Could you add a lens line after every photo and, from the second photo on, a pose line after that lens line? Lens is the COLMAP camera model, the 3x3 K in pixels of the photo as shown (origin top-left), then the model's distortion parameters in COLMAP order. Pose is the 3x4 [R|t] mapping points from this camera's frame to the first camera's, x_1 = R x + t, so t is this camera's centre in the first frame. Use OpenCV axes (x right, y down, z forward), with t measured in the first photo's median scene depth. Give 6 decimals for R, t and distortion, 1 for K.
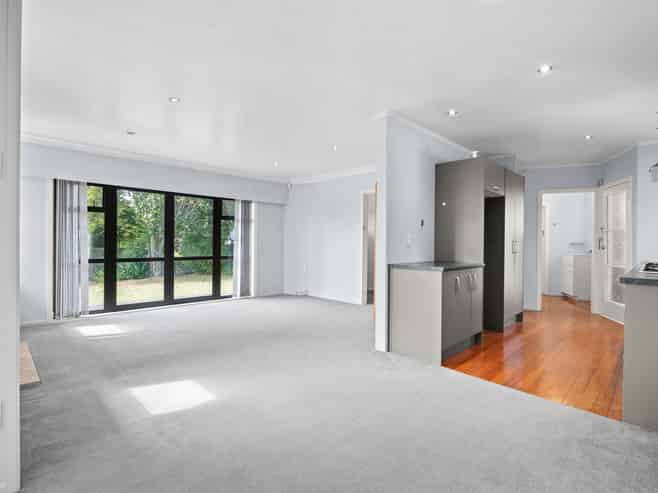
lens RADIAL K [[309.4, 0, 330.5], [0, 309.4, 241.8], [0, 0, 1]] dist [0.000793, -0.000479]
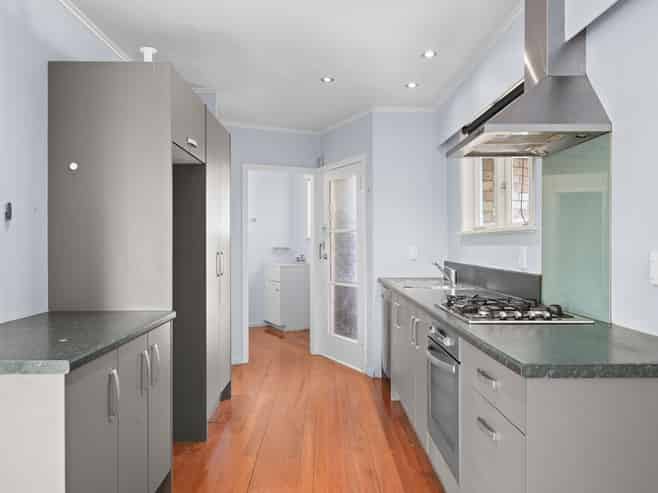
lens RADIAL K [[465.0, 0, 328.4], [0, 465.0, 241.3], [0, 0, 1]] dist [-0.003953, -0.005832]
pose [[0.665637, -0.012290, 0.746174, 0.129408], [0.011315, 0.999916, 0.006376, -0.023346], [-0.746190, 0.004199, 0.665720, 0.333292]]
